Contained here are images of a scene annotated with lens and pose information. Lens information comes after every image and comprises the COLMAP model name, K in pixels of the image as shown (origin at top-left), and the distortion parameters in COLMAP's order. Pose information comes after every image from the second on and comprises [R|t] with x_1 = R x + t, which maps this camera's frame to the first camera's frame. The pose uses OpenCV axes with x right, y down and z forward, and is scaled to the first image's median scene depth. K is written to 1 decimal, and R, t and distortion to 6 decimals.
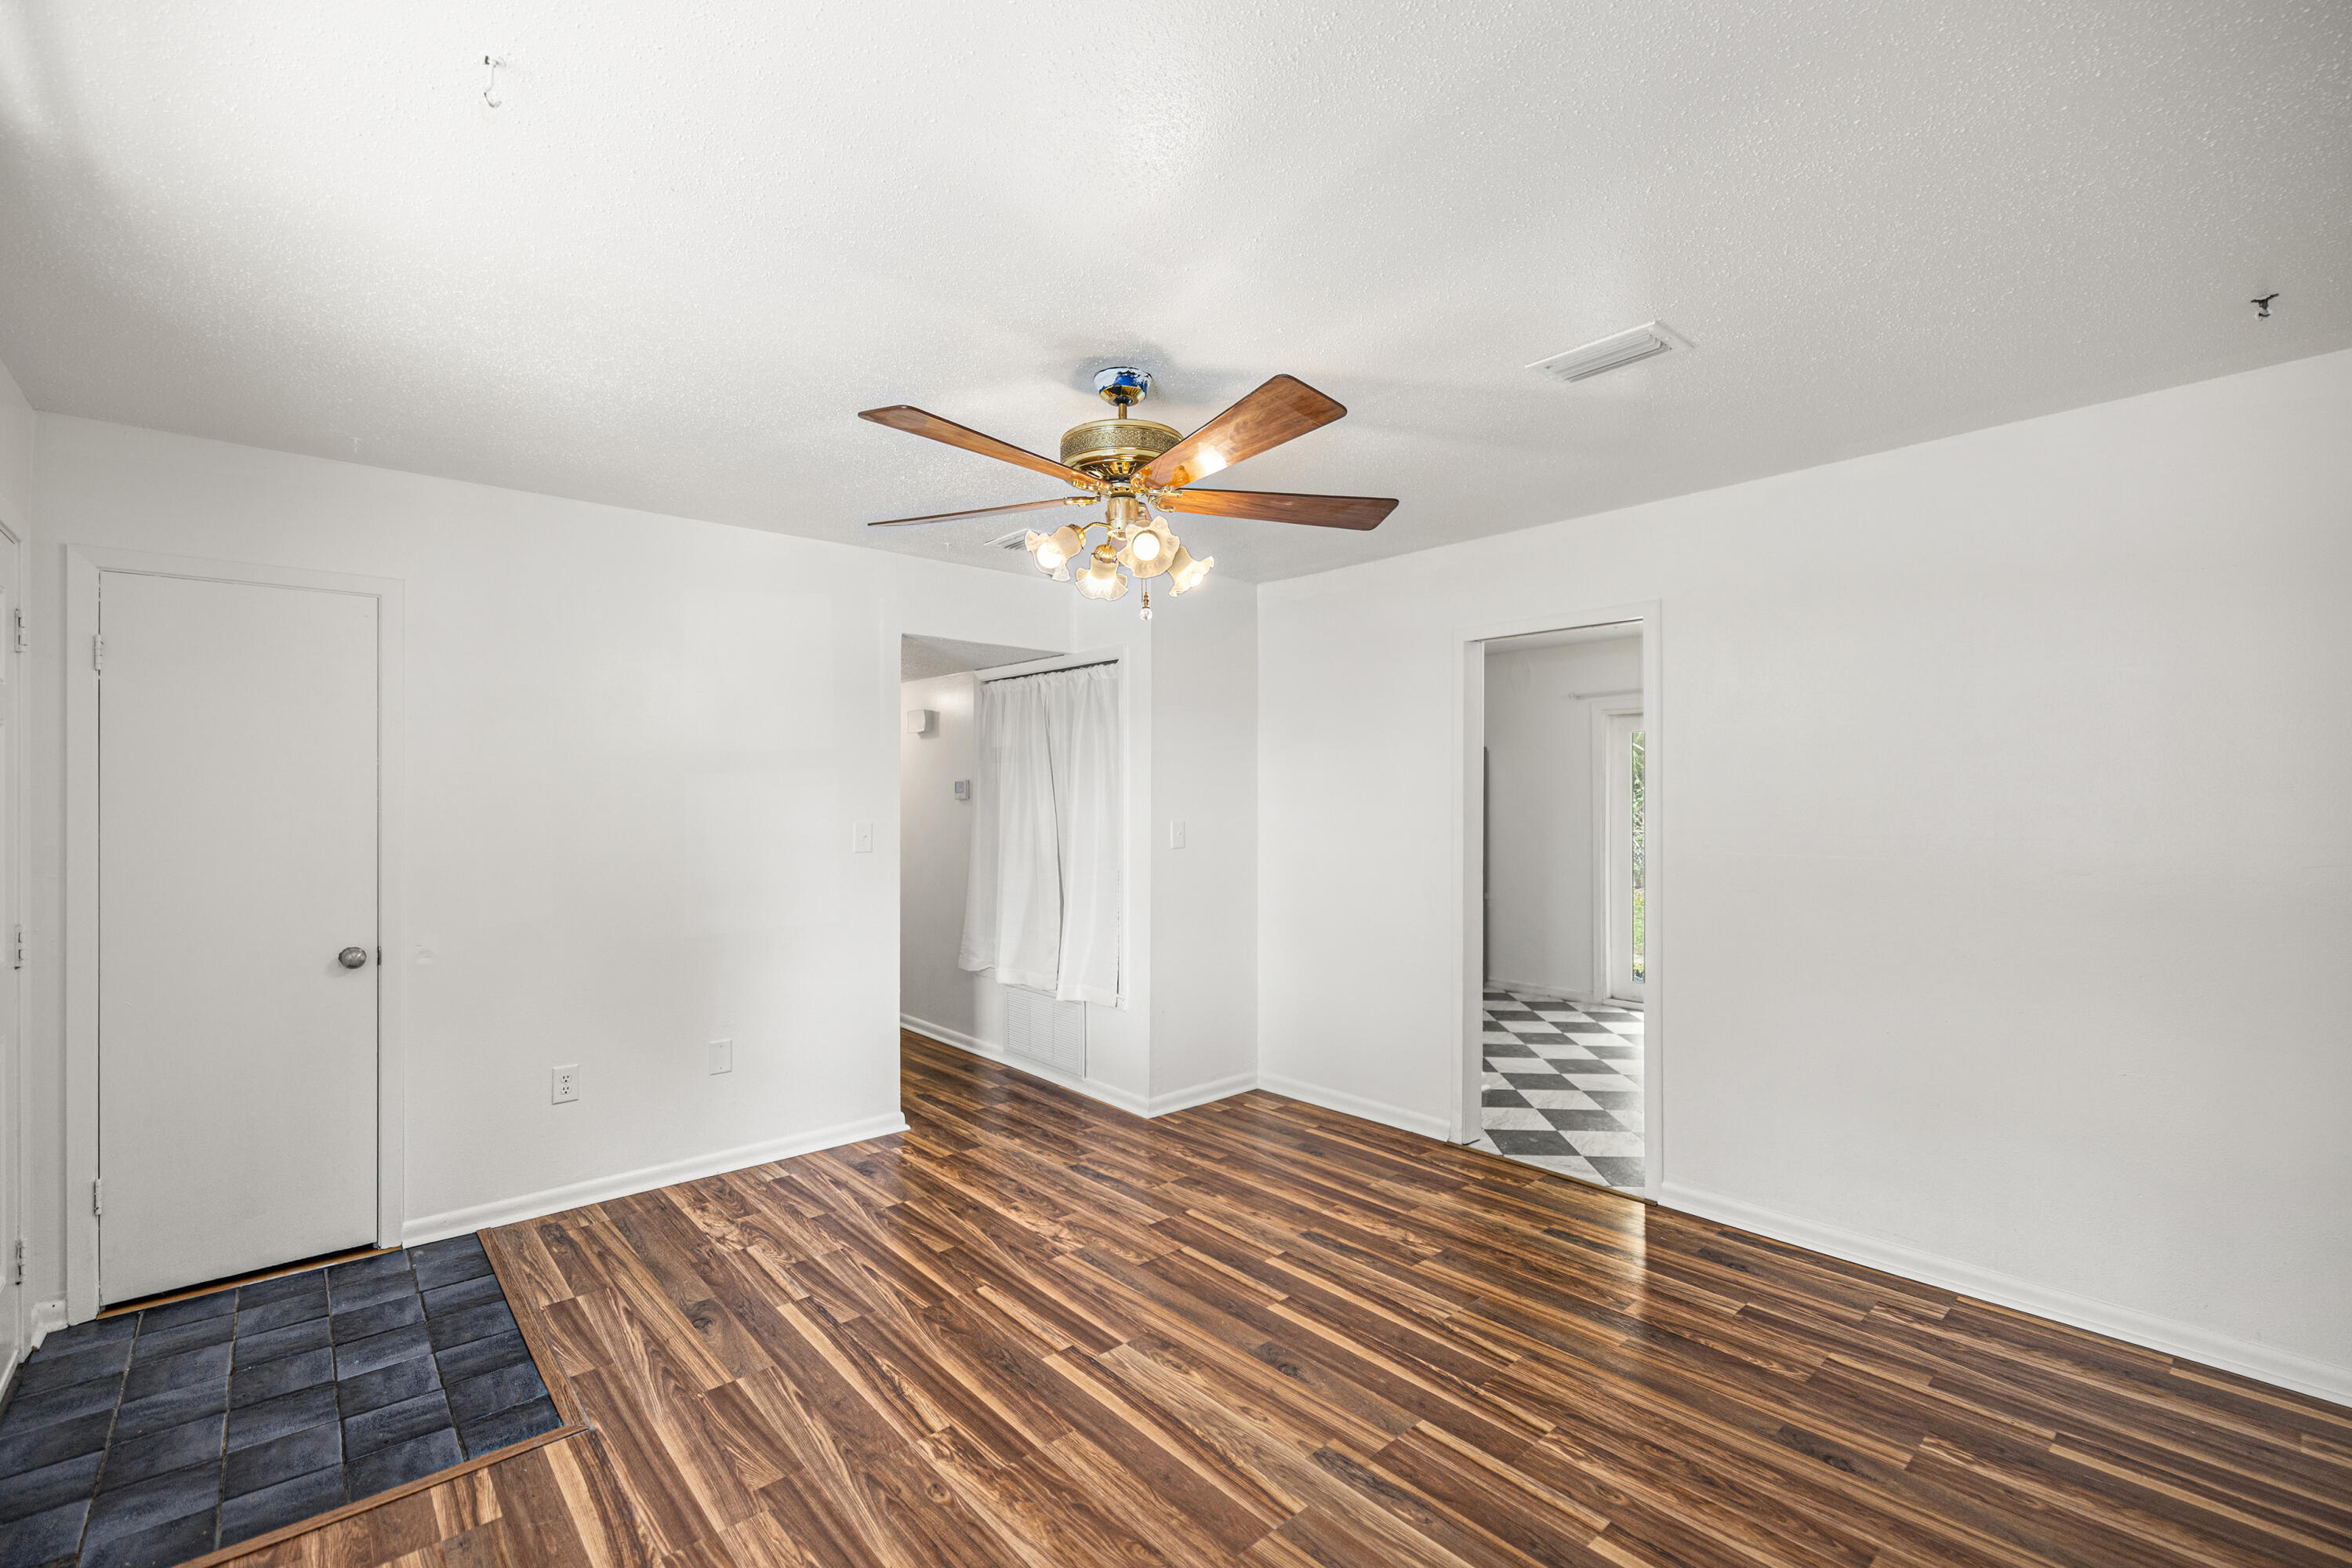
lens RADIAL K [[1023.7, 0, 1147.4], [0, 1023.7, 793.5], [0, 0, 1]] dist [0.002828, -0.000800]
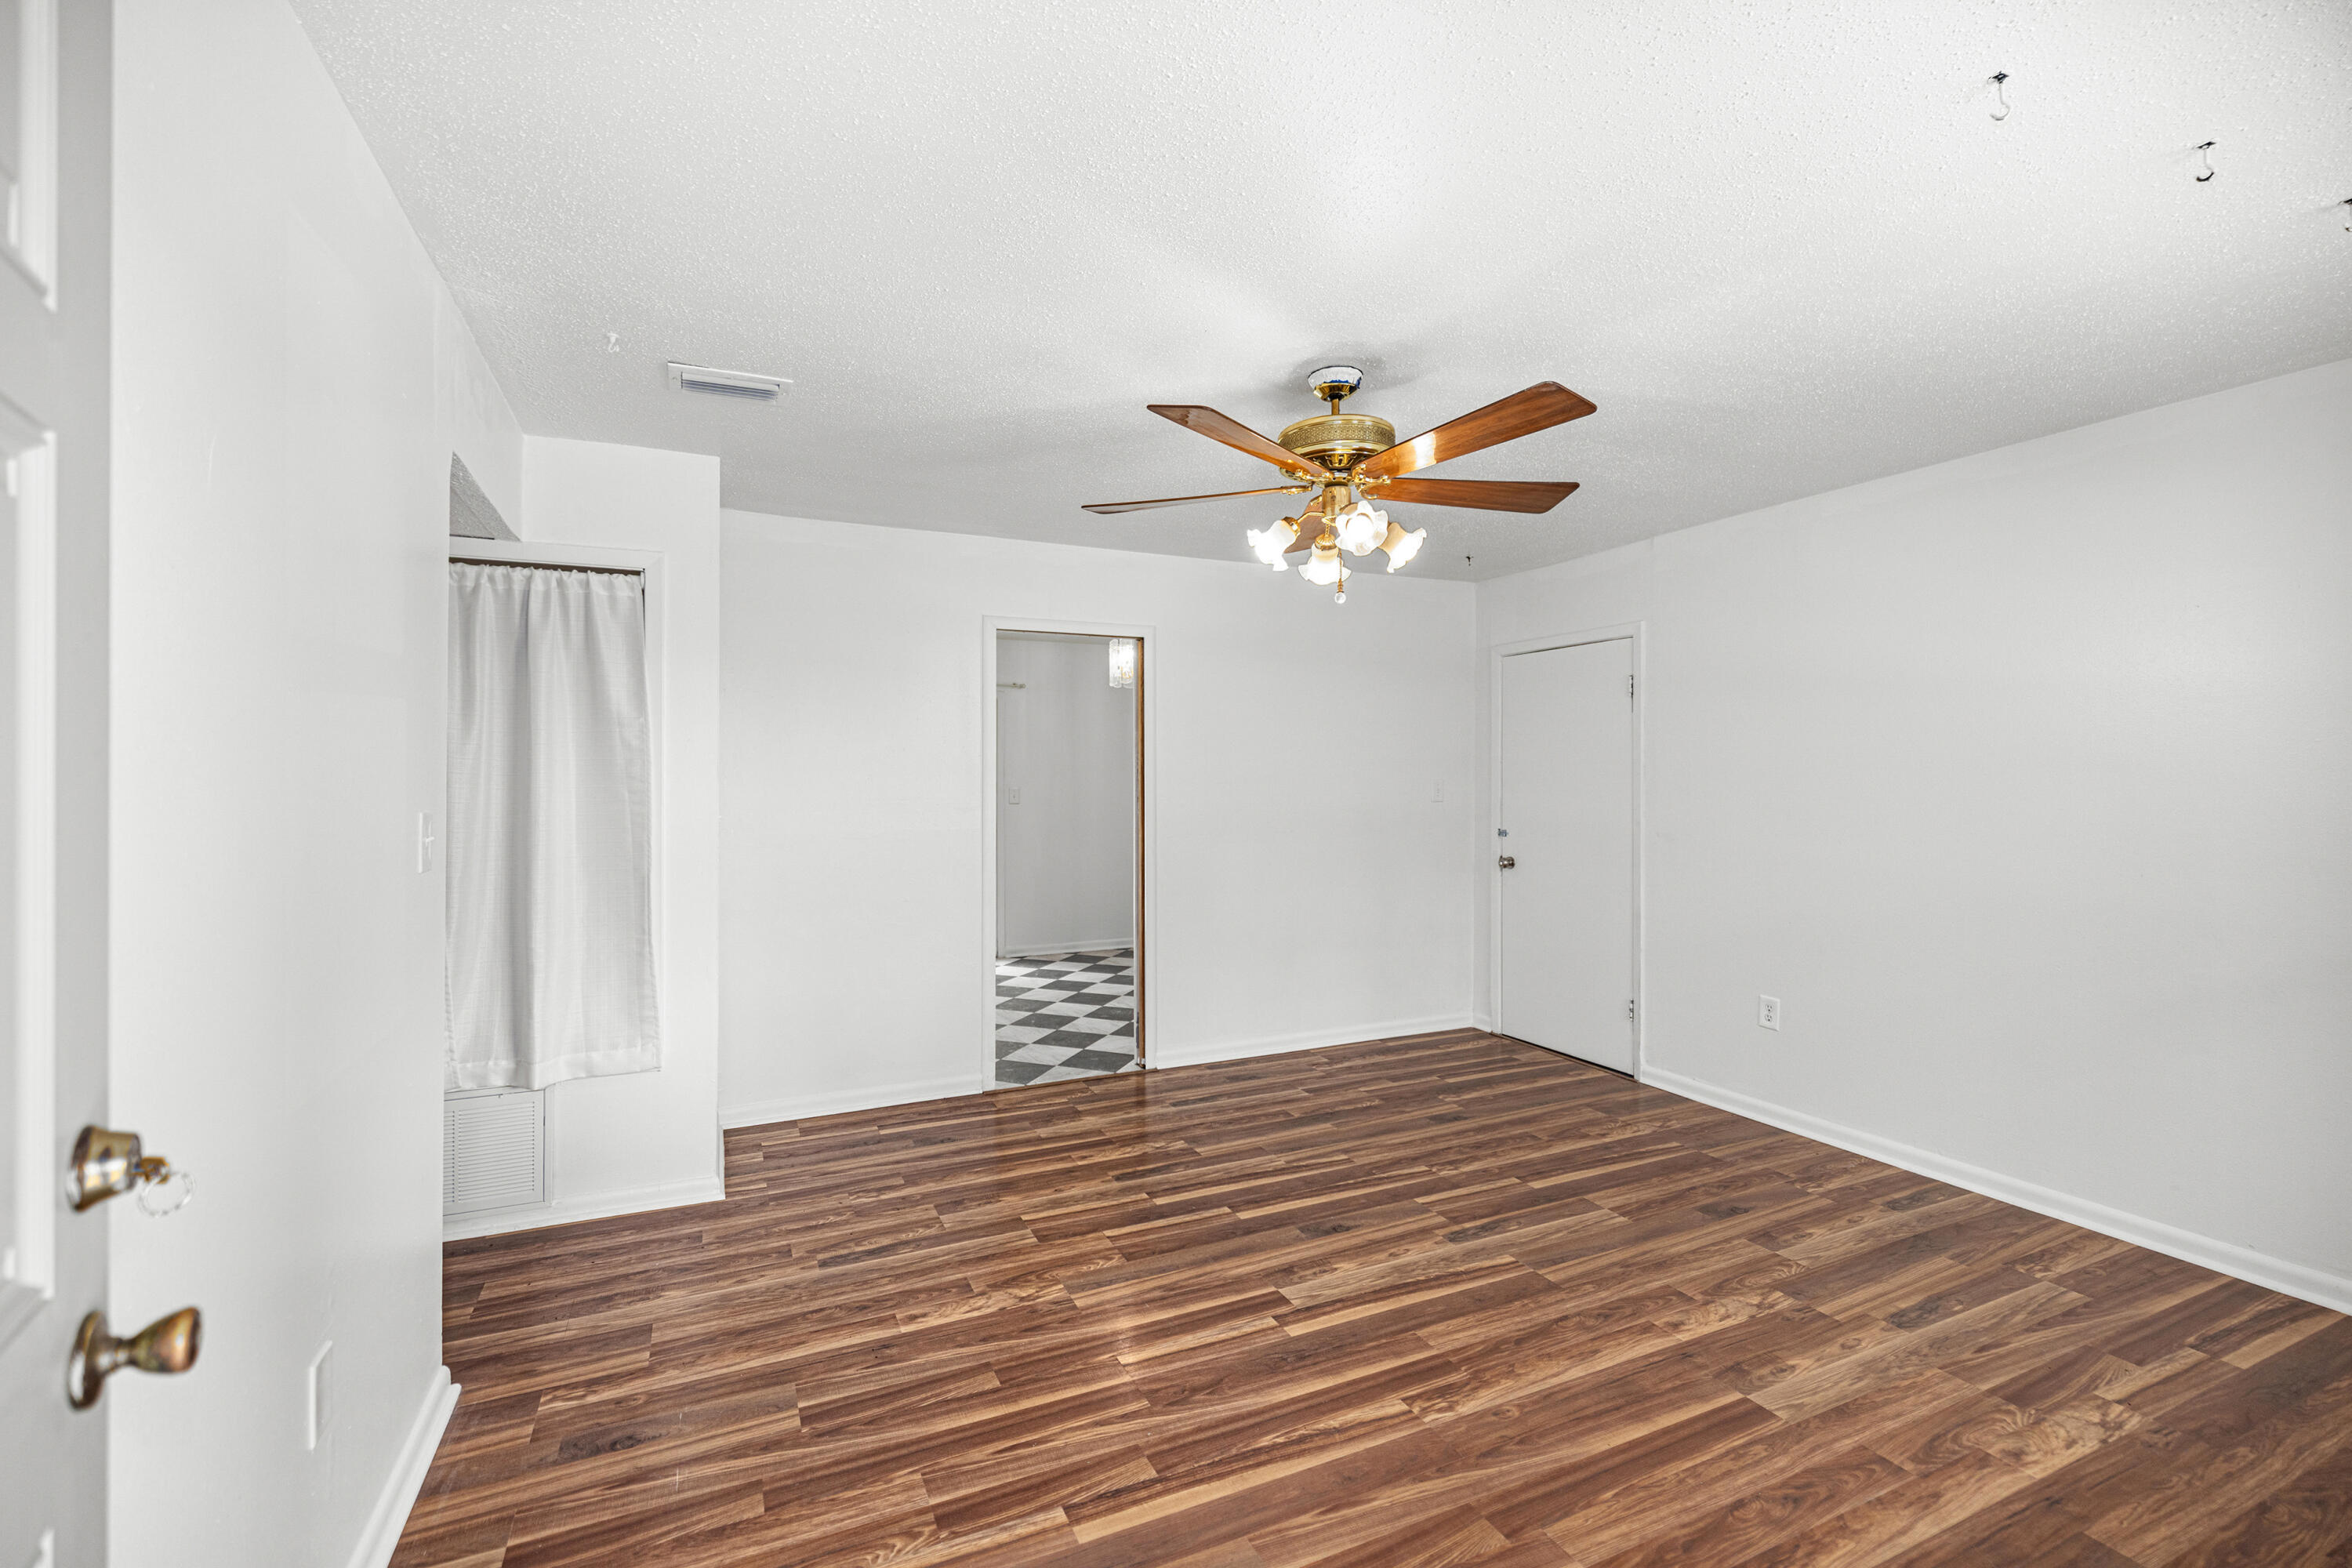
lens RADIAL K [[998.3, 0, 1145.7], [0, 998.3, 772.3], [0, 0, 1]] dist [0.000054, -0.000195]
pose [[0.283914, 0.006779, 0.958826, -0.932007], [0.000959, 0.999973, -0.007354, 0.018300], [-0.958849, 0.003008, 0.283899, 0.757428]]
